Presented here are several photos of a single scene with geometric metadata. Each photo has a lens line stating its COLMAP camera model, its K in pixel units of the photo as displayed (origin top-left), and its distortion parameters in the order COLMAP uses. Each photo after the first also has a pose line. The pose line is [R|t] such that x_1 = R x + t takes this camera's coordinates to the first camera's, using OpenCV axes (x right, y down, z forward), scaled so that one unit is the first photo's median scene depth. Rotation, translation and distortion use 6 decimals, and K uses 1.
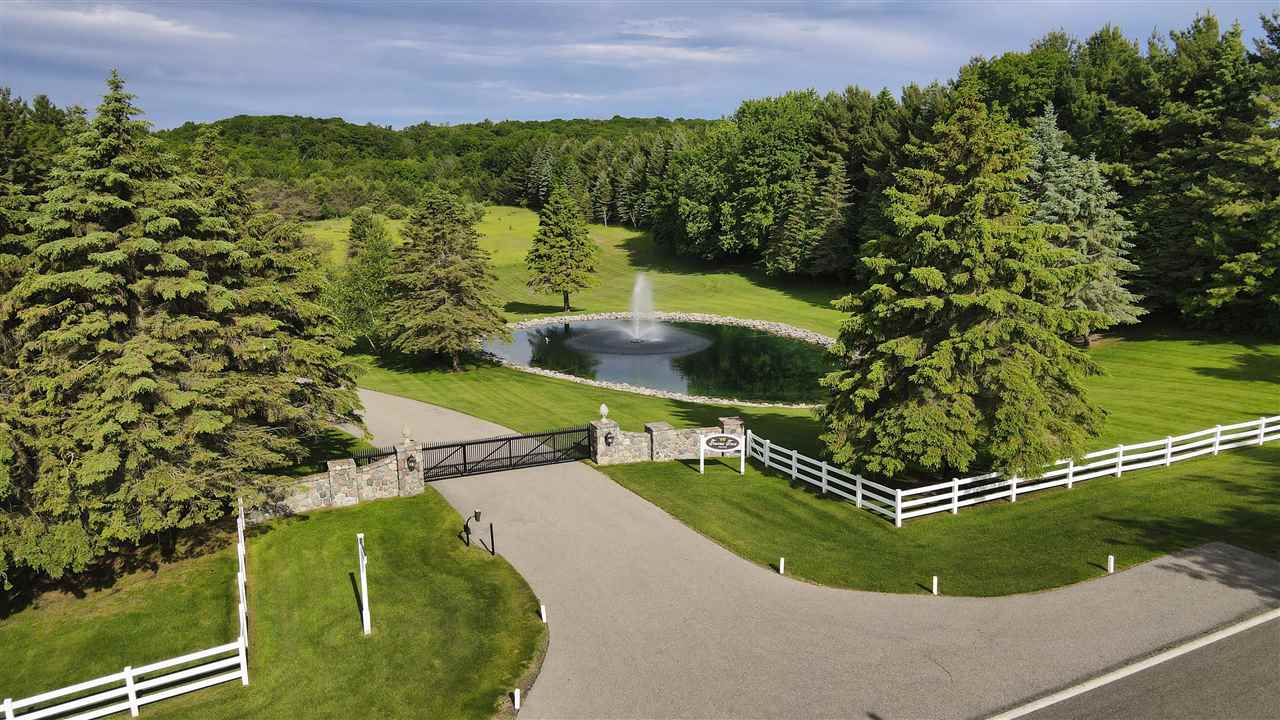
lens RADIAL K [[946.6, 0, 631.8], [0, 946.6, 365.3], [0, 0, 1]] dist [-0.008442, 0.053259]
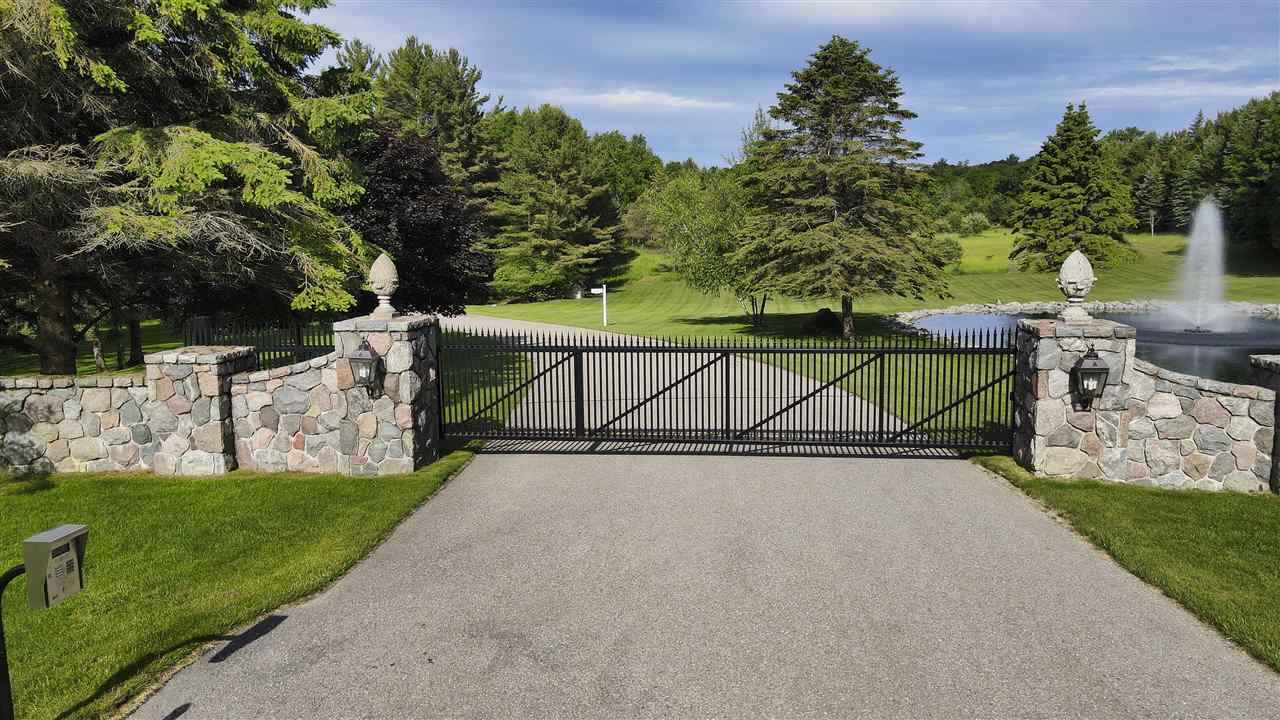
lens RADIAL K [[947.7, 0, 634.8], [0, 947.7, 360.9], [0, 0, 1]] dist [0.014827, 0.007022]
pose [[0.865314, 0.070851, -0.496197, -0.001413], [-0.102191, 0.994104, -0.036265, 0.056837], [0.490702, 0.082087, 0.867452, 0.427314]]
